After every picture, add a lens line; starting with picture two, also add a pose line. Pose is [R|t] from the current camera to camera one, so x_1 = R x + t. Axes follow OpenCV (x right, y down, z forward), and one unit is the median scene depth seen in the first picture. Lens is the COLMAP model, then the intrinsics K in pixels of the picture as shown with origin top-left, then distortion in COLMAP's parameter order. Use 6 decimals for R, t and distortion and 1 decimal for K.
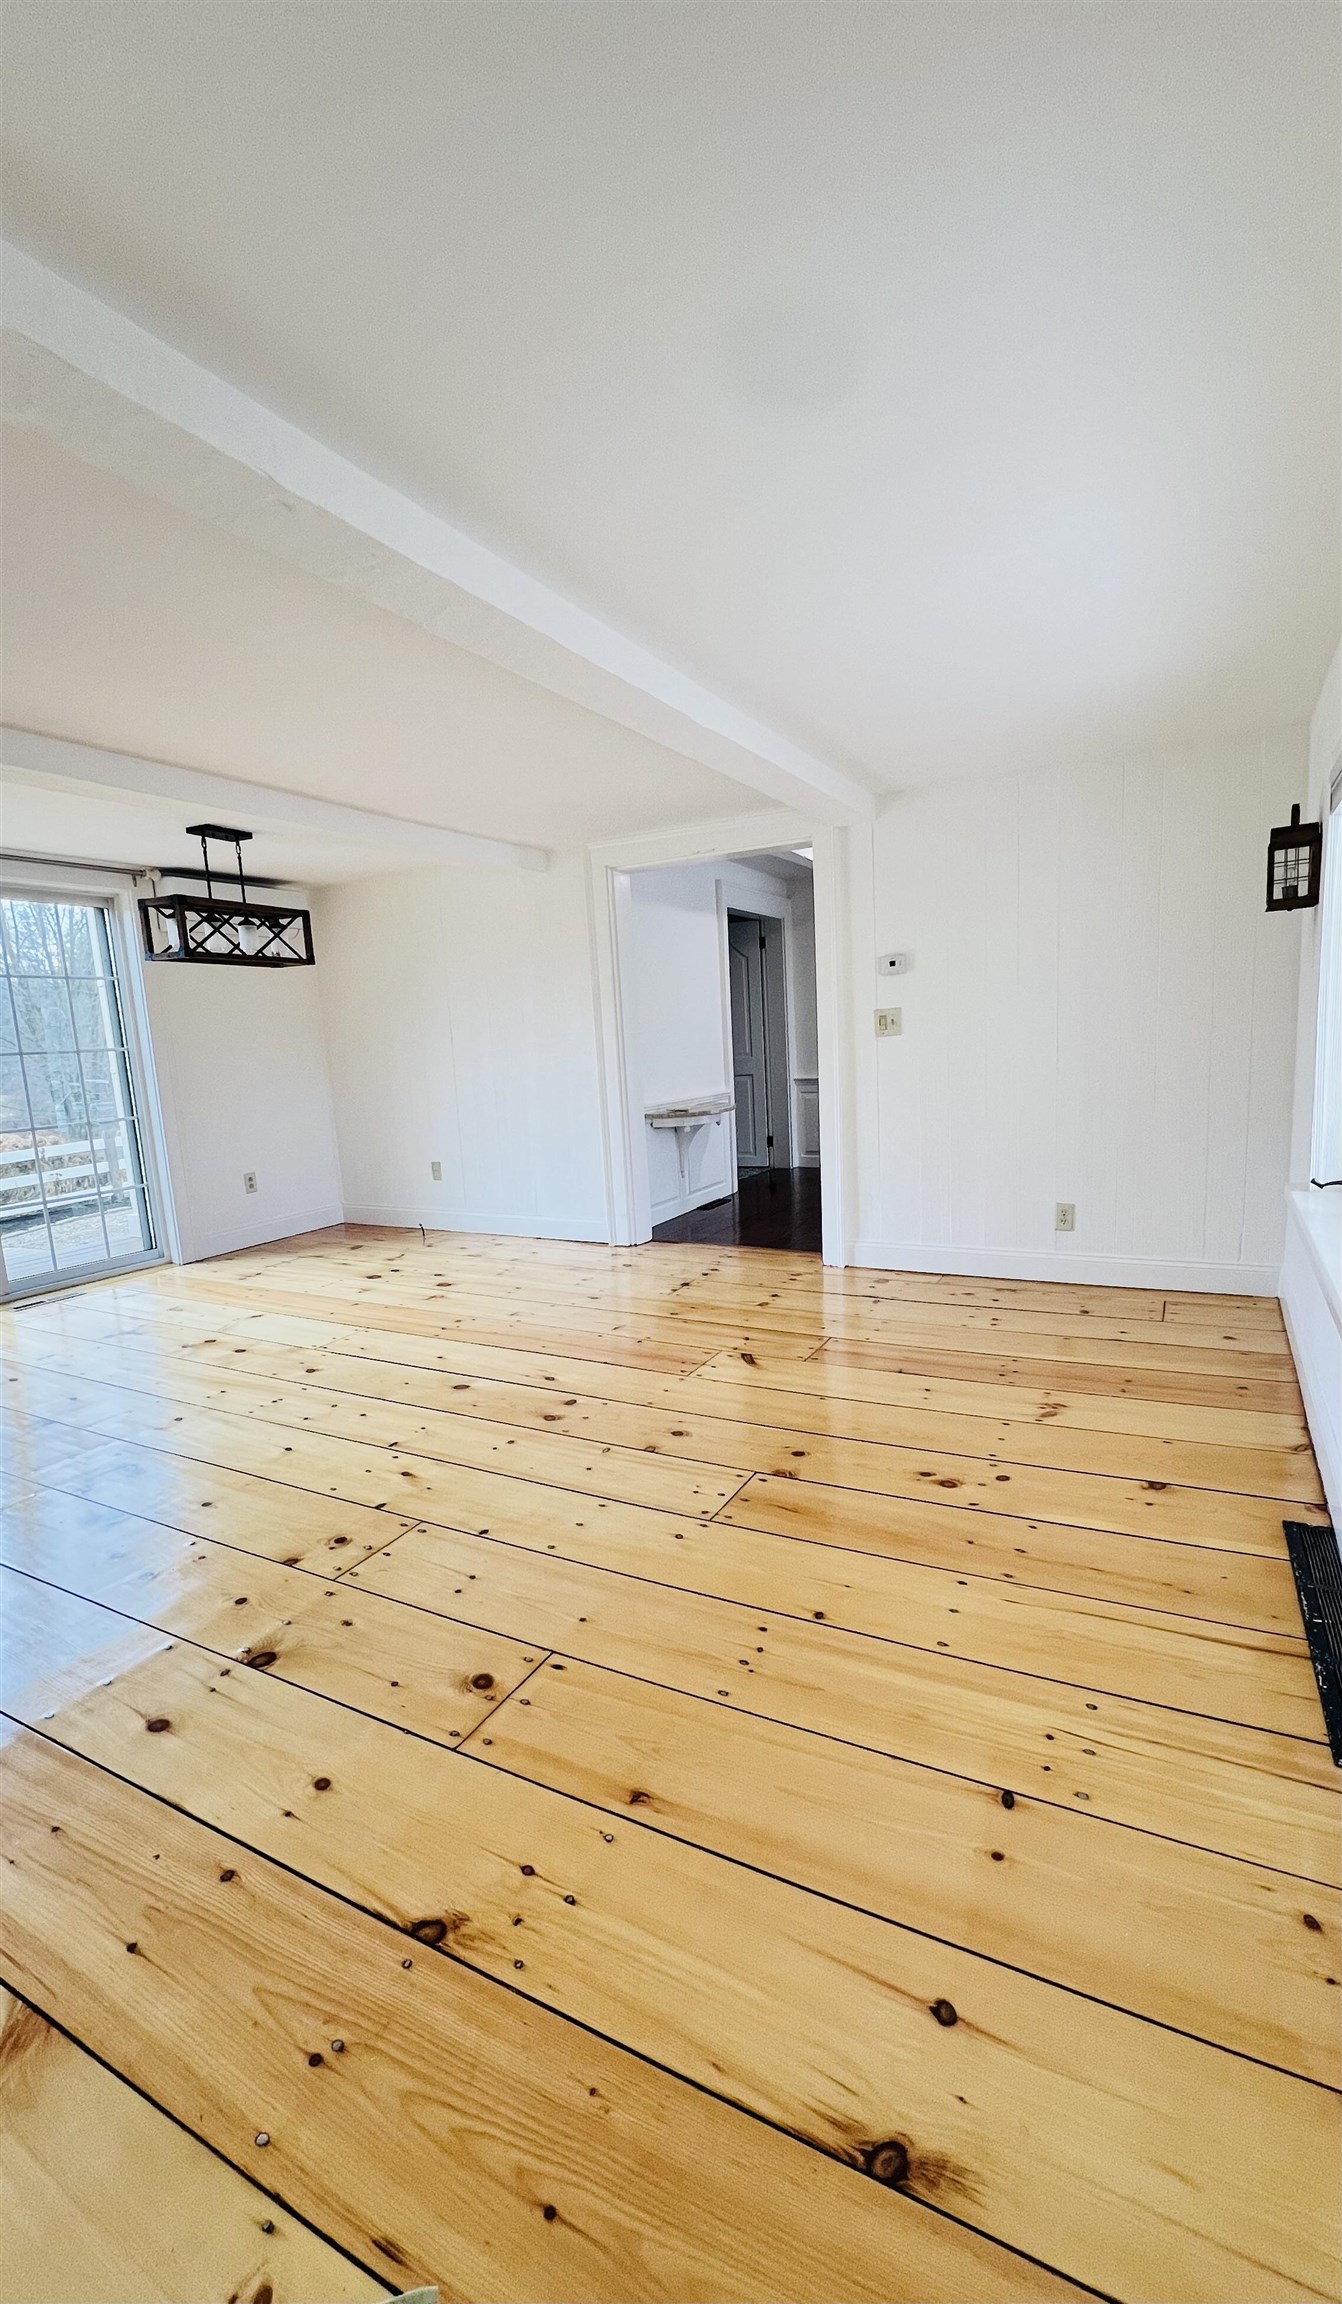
lens RADIAL K [[955.7, 0, 674.2], [0, 955.7, 1194.1], [0, 0, 1]] dist [-0.000757, -0.000017]
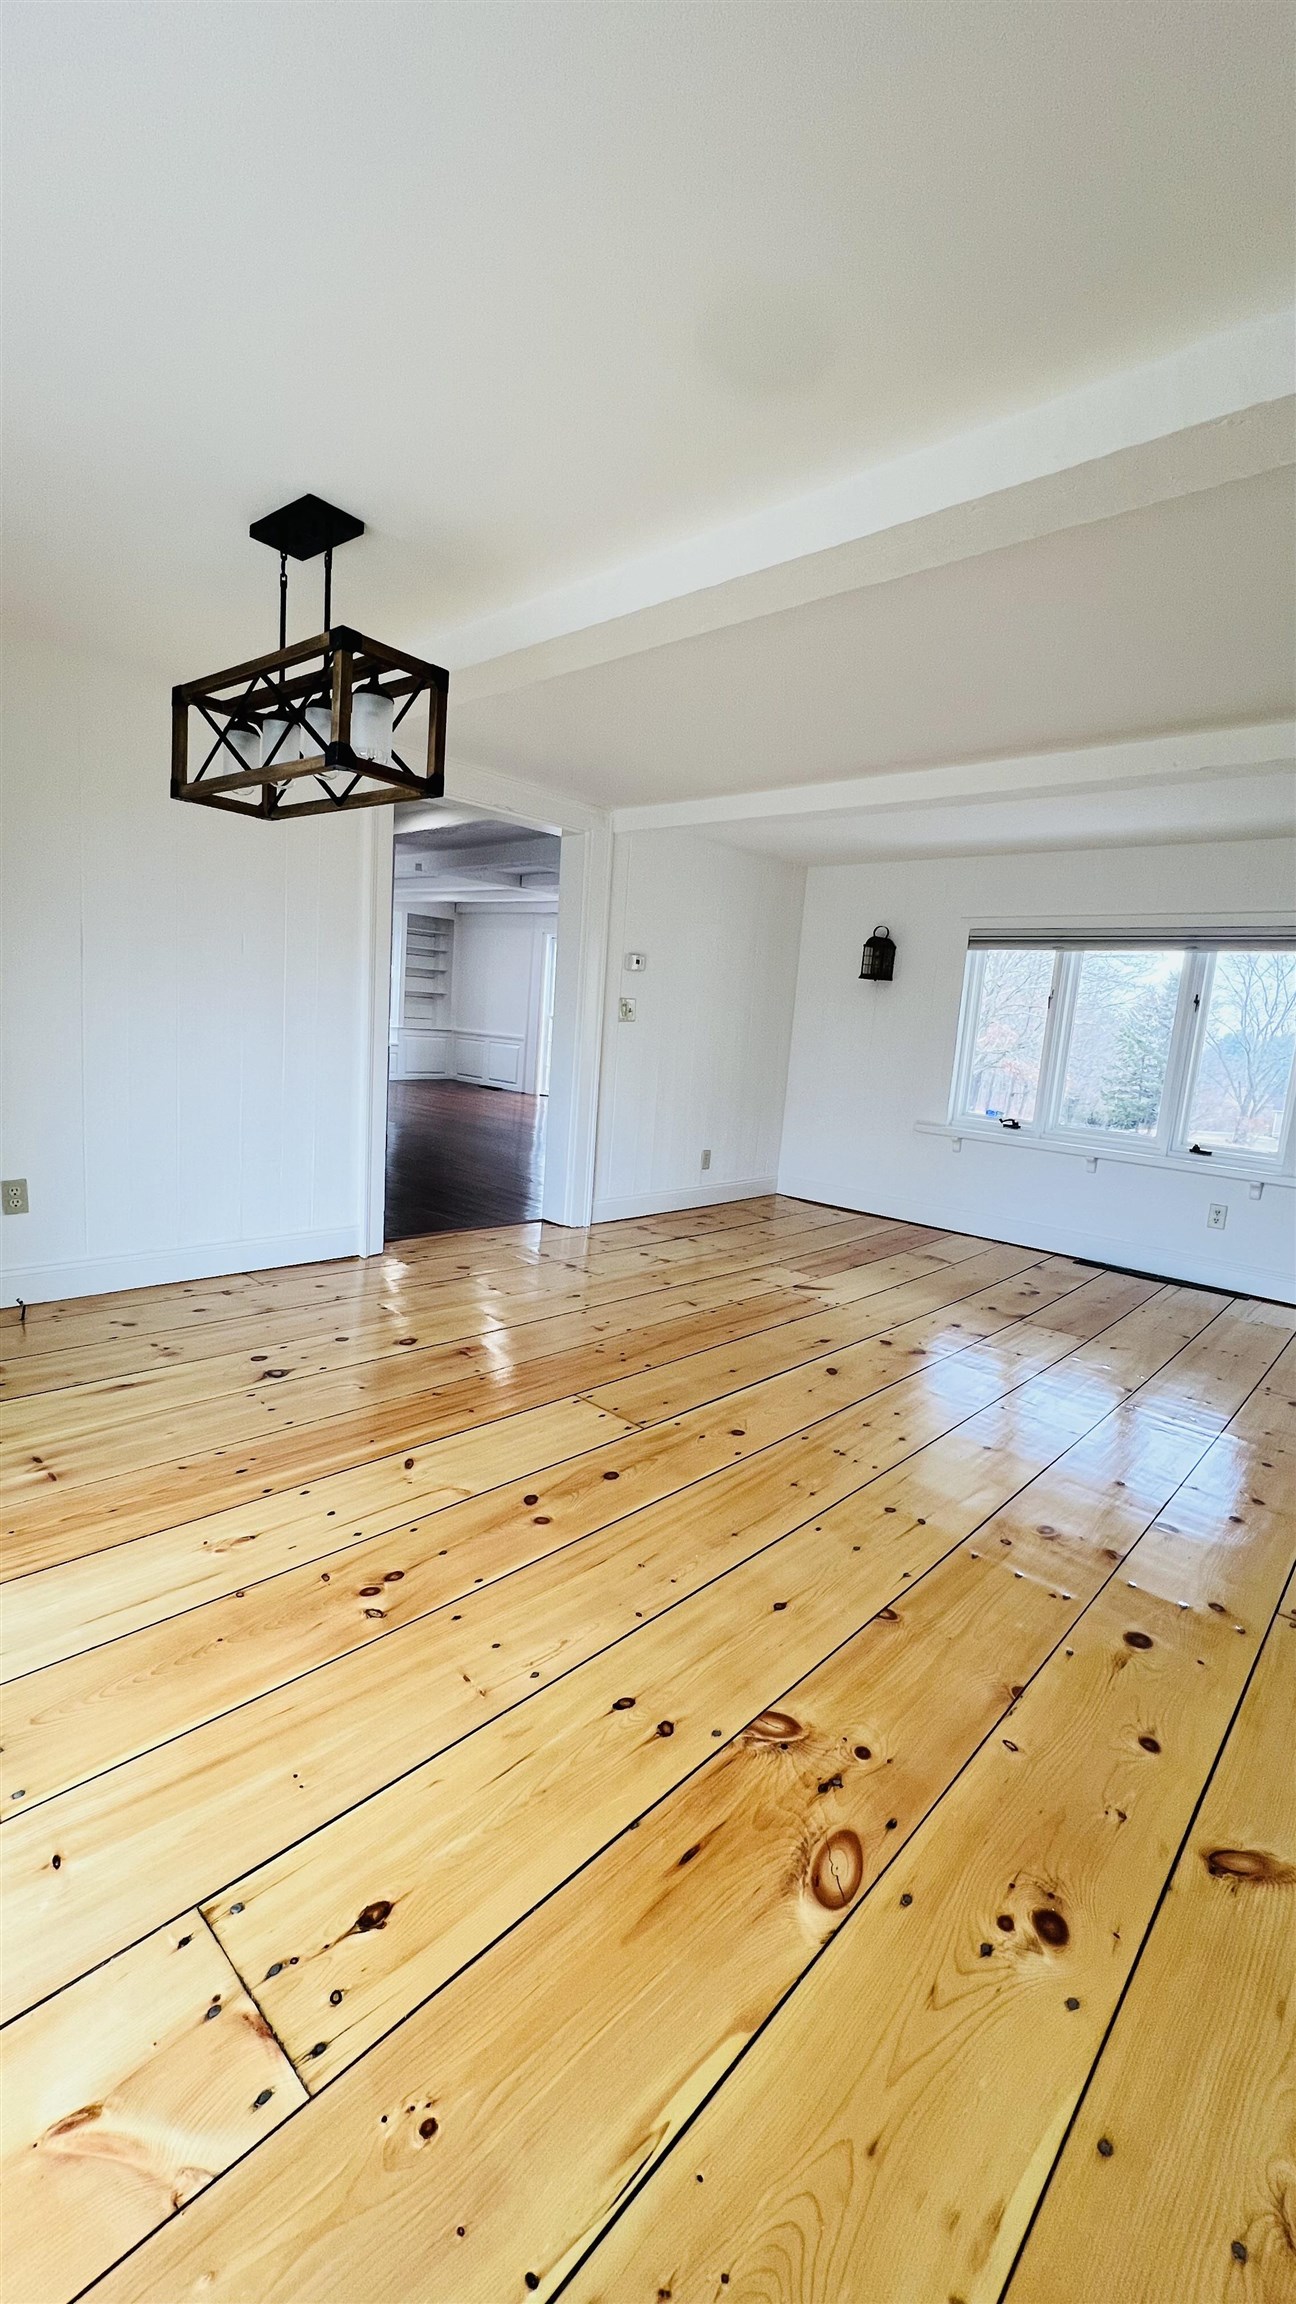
lens RADIAL K [[923.2, 0, 648.0], [0, 923.2, 1152.0], [0, 0, 1]] dist [-0.000561, 0.000311]
pose [[0.240916, -0.077767, 0.967425, -0.971185], [0.074982, 0.995297, 0.061335, -0.080448], [-0.967645, 0.057763, 0.245614, 0.772509]]
